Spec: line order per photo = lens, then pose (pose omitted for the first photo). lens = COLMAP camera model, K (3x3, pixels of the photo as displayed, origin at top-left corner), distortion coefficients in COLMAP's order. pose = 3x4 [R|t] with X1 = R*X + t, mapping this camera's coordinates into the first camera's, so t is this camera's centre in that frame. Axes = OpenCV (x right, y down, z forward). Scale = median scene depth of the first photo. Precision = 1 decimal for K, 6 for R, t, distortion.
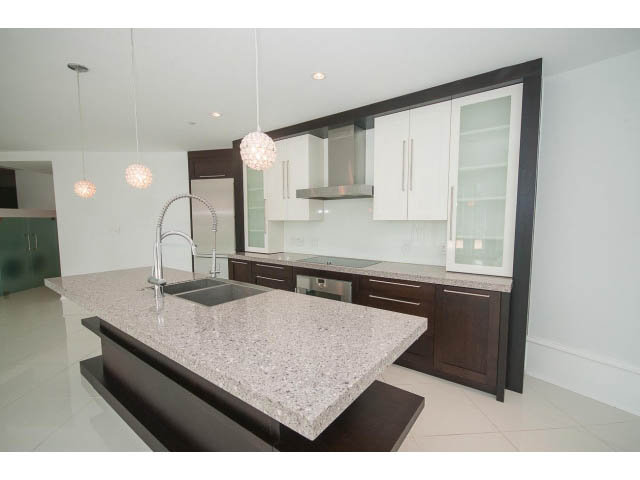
lens RADIAL K [[280.0, 0, 328.7], [0, 280.0, 243.6], [0, 0, 1]] dist [0.002072, 0.000175]
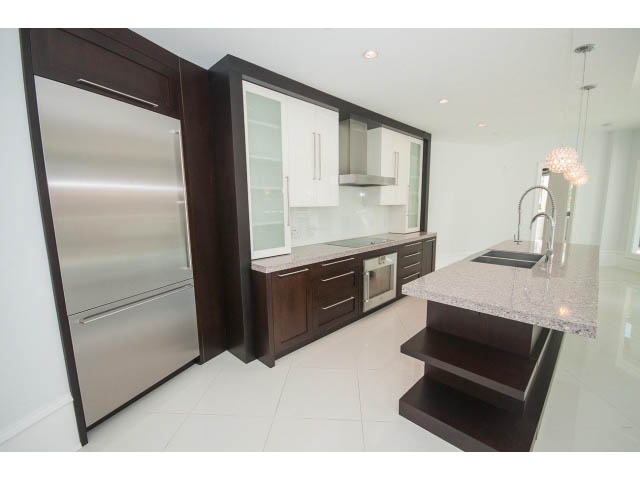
lens RADIAL K [[280.0, 0, 321.8], [0, 280.0, 242.1], [0, 0, 1]] dist [0.002072, 0.000175]
pose [[0.165687, -0.134952, 0.976901, -1.146816], [0.095889, 0.988103, 0.120237, -0.091452], [-0.981506, 0.073752, 0.176656, 1.000494]]
